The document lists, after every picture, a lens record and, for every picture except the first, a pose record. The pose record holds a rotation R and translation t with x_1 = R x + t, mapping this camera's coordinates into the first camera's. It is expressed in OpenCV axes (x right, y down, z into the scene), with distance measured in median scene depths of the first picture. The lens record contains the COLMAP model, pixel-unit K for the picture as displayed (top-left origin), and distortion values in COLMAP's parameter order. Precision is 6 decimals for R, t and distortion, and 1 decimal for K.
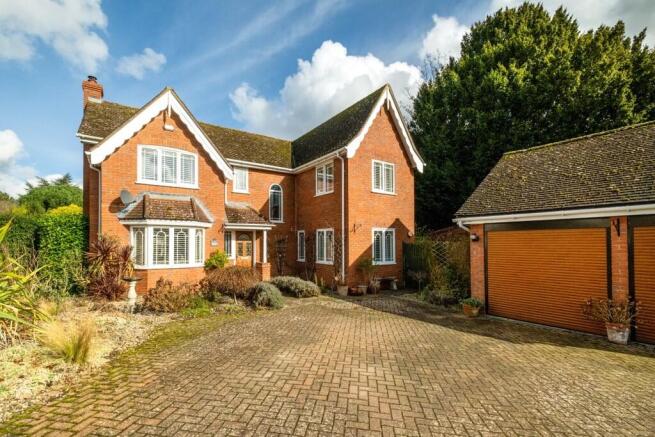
lens RADIAL K [[294.6, 0, 328.0], [0, 294.6, 235.9], [0, 0, 1]] dist [0.000129, 0.000073]
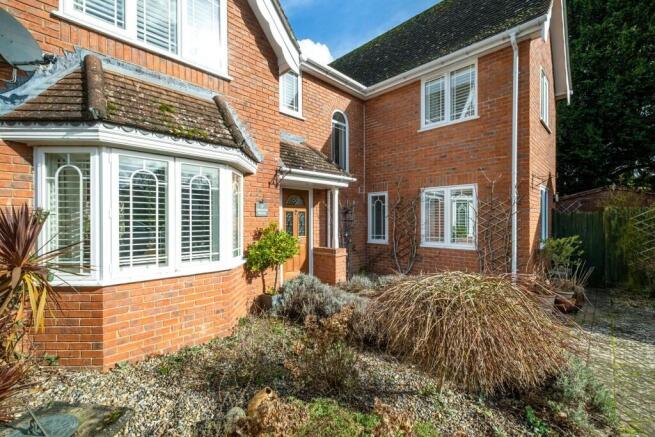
lens RADIAL K [[277.0, 0, 327.5], [0, 277.0, 218.5], [0, 0, 1]] dist [0.000364, -0.000049]
pose [[0.981794, -0.001991, 0.189937, -0.372289], [-0.001829, 0.999800, 0.019935, 0.030300], [-0.189938, -0.019920, 0.981594, 0.573341]]
